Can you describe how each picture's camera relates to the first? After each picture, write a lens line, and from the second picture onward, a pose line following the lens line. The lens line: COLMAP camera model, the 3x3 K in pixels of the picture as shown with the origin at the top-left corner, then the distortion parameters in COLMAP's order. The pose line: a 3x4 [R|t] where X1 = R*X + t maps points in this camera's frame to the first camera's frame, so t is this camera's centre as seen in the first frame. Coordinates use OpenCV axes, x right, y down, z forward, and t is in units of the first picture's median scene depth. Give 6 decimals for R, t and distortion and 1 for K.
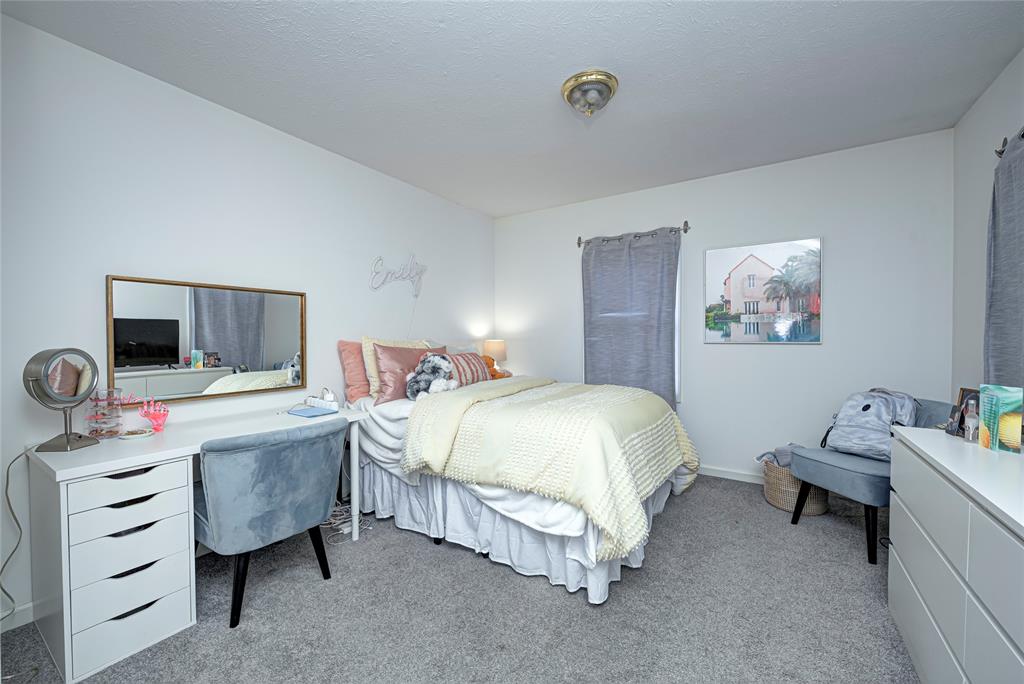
lens RADIAL K [[401.3, 0, 512.7], [0, 401.3, 343.6], [0, 0, 1]] dist [-0.002494, -0.001448]
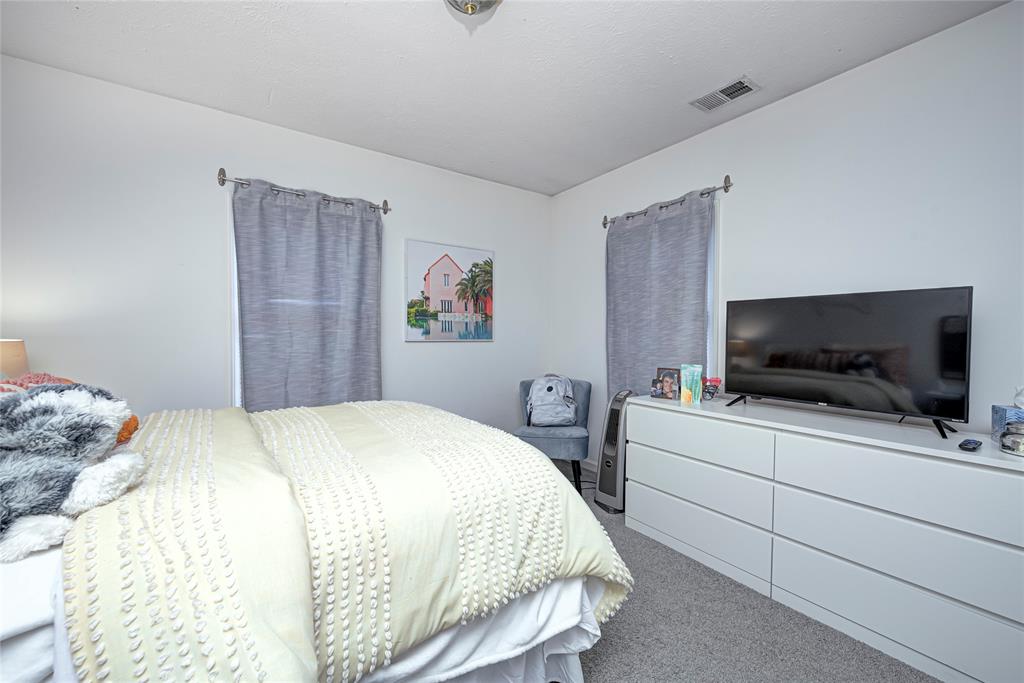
lens RADIAL K [[401.3, 0, 510.9], [0, 401.3, 341.9], [0, 0, 1]] dist [-0.002494, -0.001448]
pose [[0.378557, -0.012346, 0.925496, -0.297520], [0.009167, 0.999912, 0.009589, -0.007209], [-0.925532, 0.004855, 0.378637, 0.468764]]
